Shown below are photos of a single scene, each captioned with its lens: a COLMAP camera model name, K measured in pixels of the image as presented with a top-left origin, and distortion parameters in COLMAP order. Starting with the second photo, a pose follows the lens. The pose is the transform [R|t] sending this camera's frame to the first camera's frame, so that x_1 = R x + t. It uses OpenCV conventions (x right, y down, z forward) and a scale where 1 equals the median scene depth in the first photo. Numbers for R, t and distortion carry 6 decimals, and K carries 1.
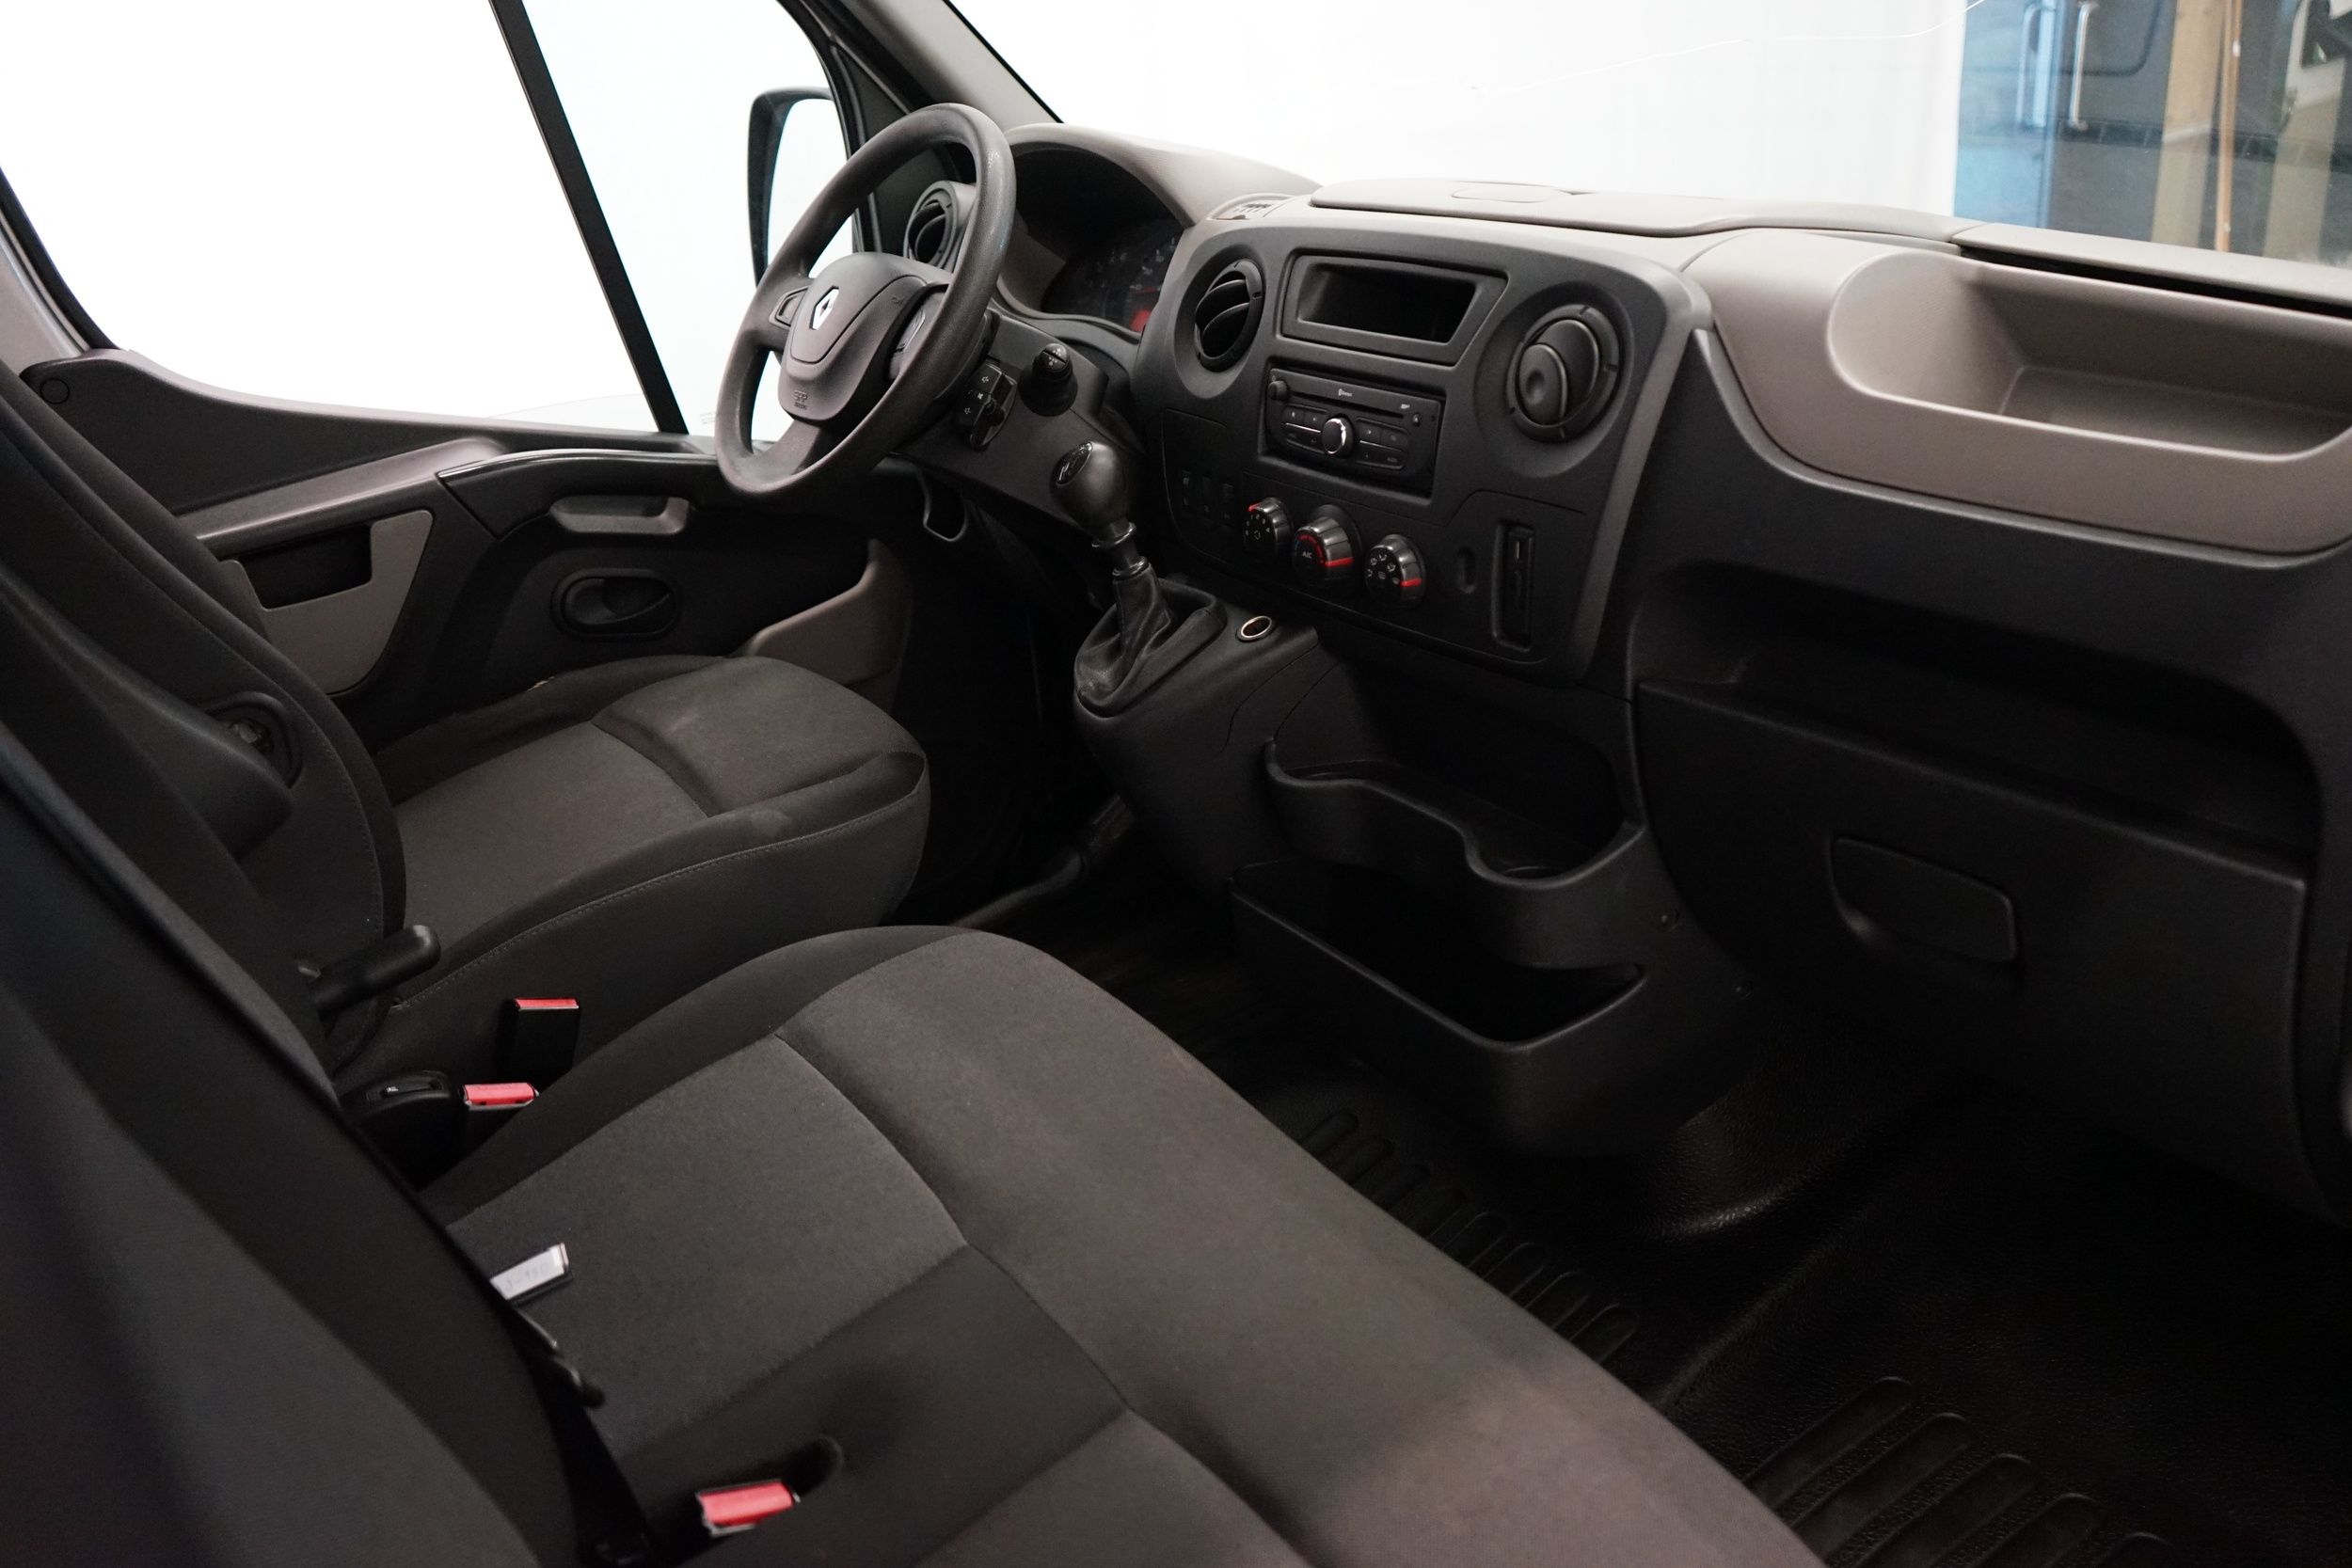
lens RADIAL K [[1872.3, 0, 1168.2], [0, 1872.3, 773.8], [0, 0, 1]] dist [0.004713, -0.000769]
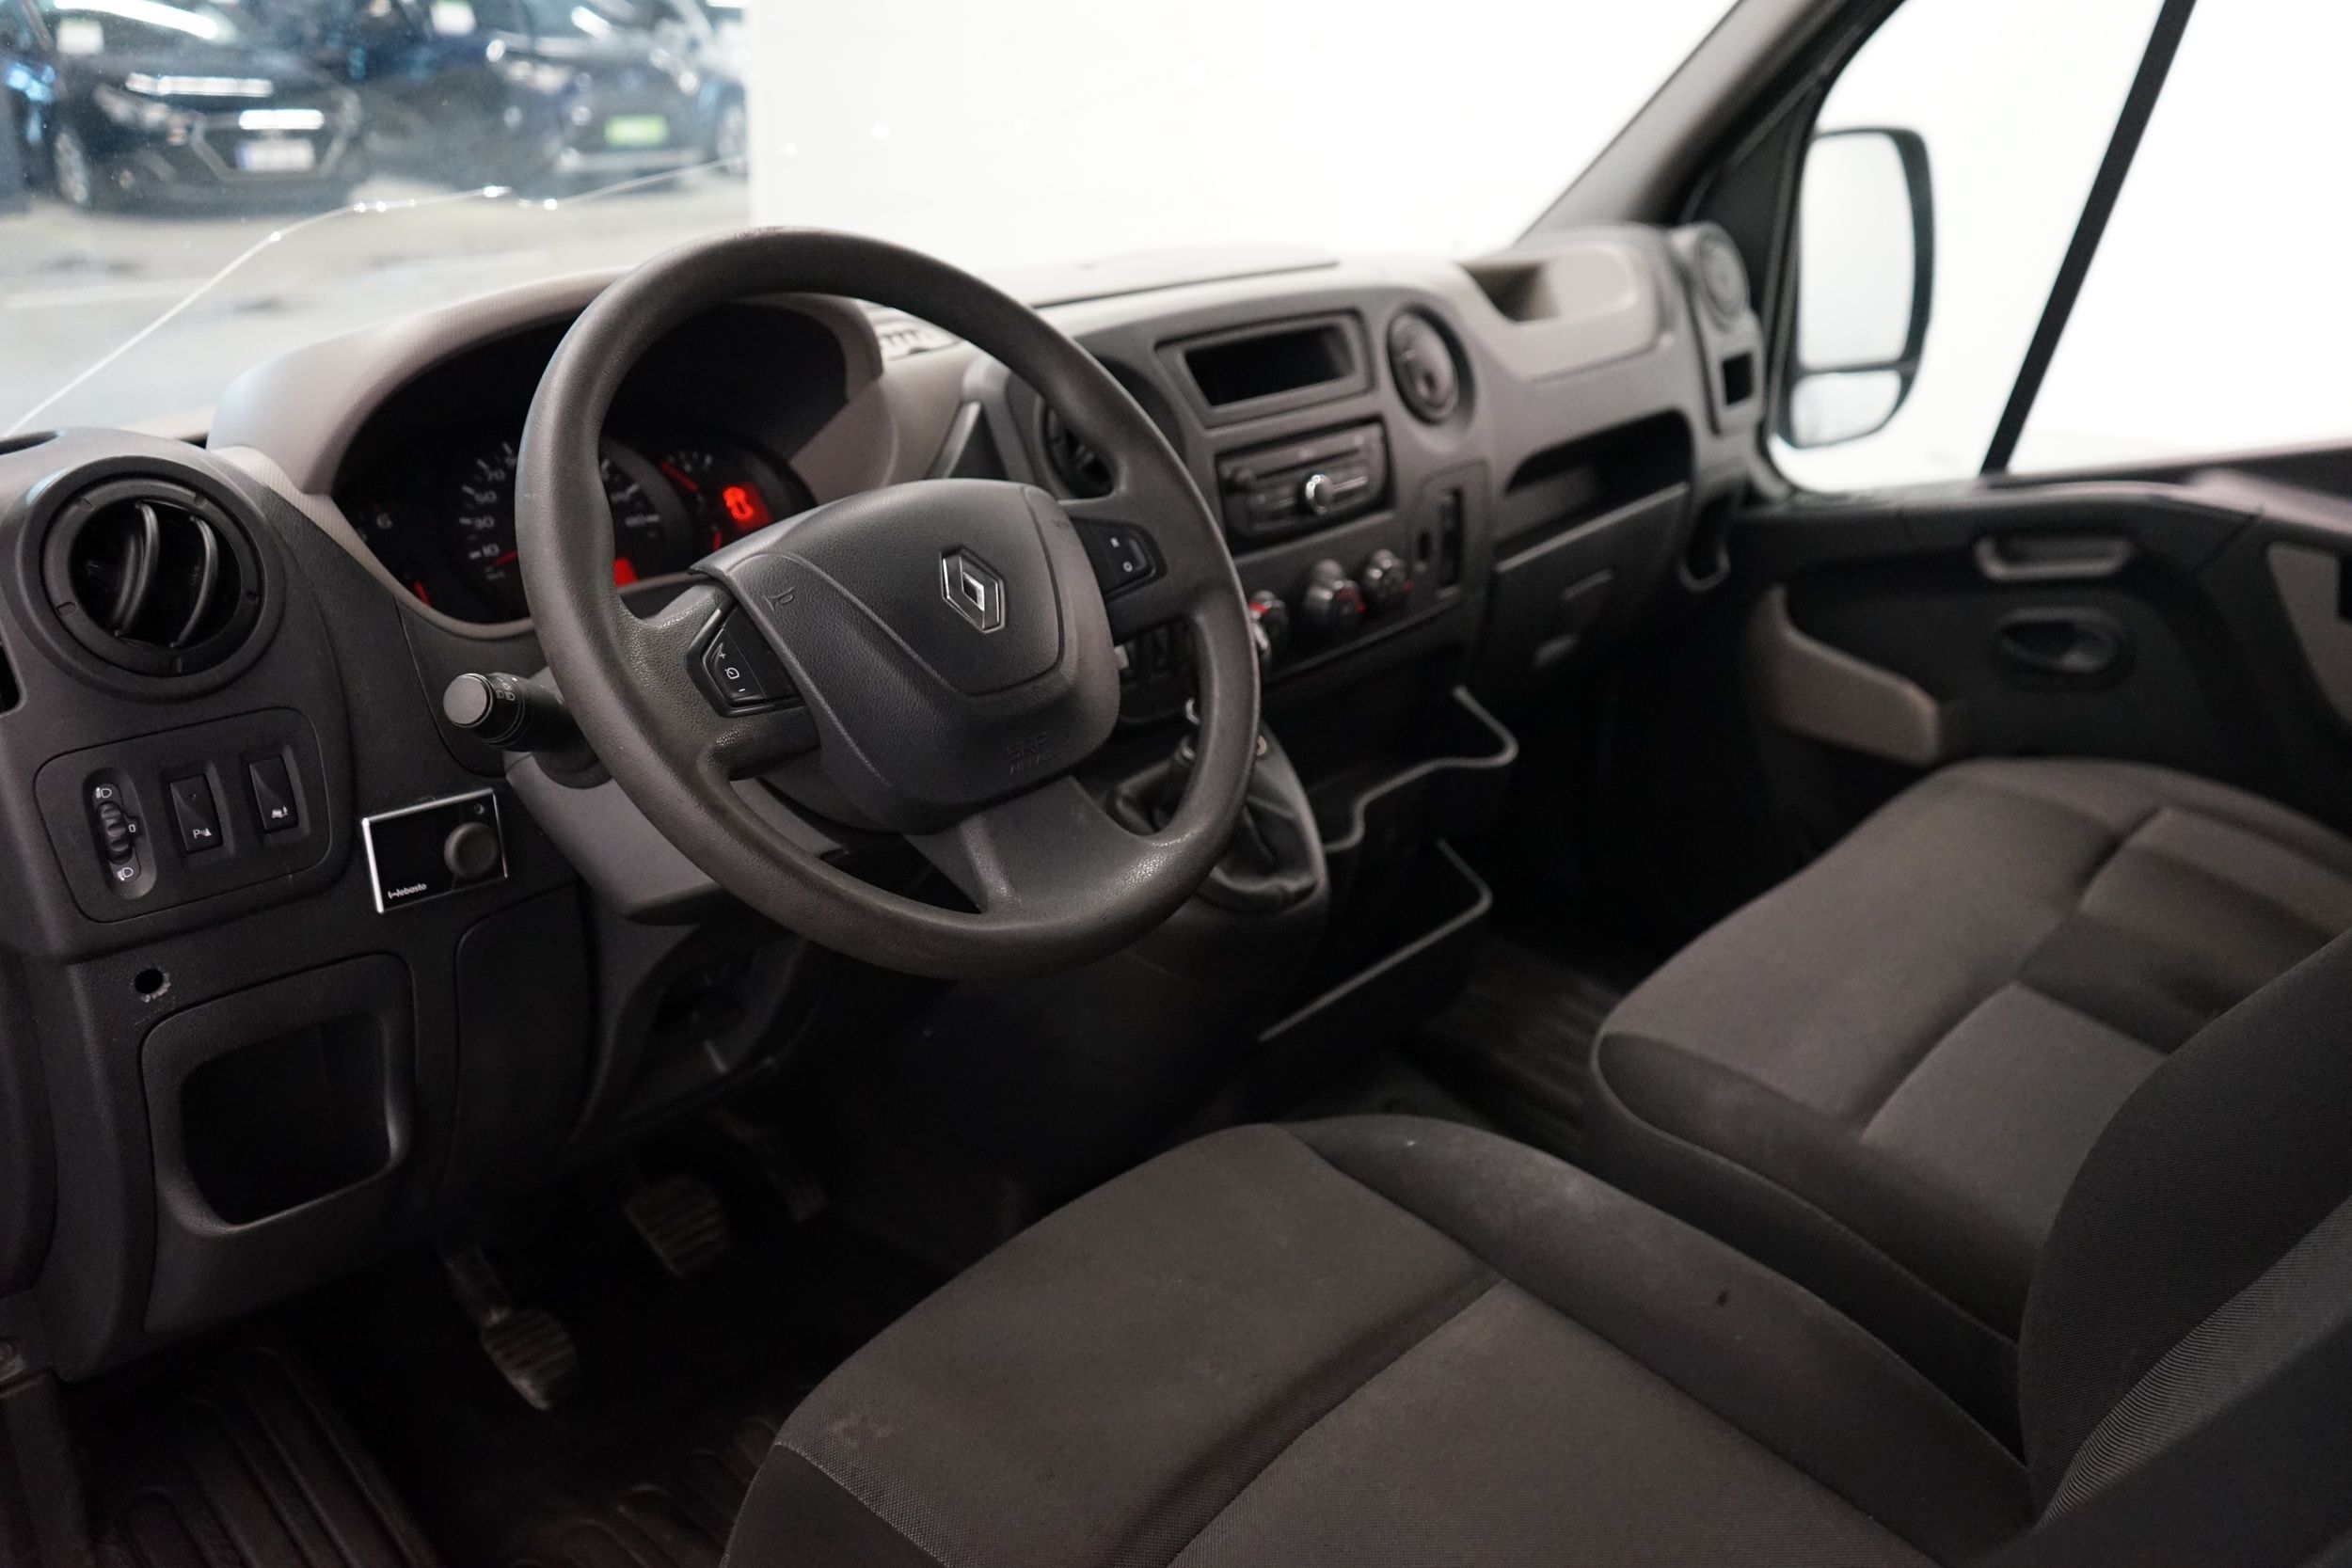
lens RADIAL K [[1872.3, 0, 1168.2], [0, 1872.3, 773.8], [0, 0, 1]] dist [0.004713, -0.000769]
pose [[-0.296012, -0.299346, 0.907066, -0.855055], [0.351822, 0.848693, 0.394895, -0.481591], [-0.888030, 0.436020, -0.145907, 1.283774]]
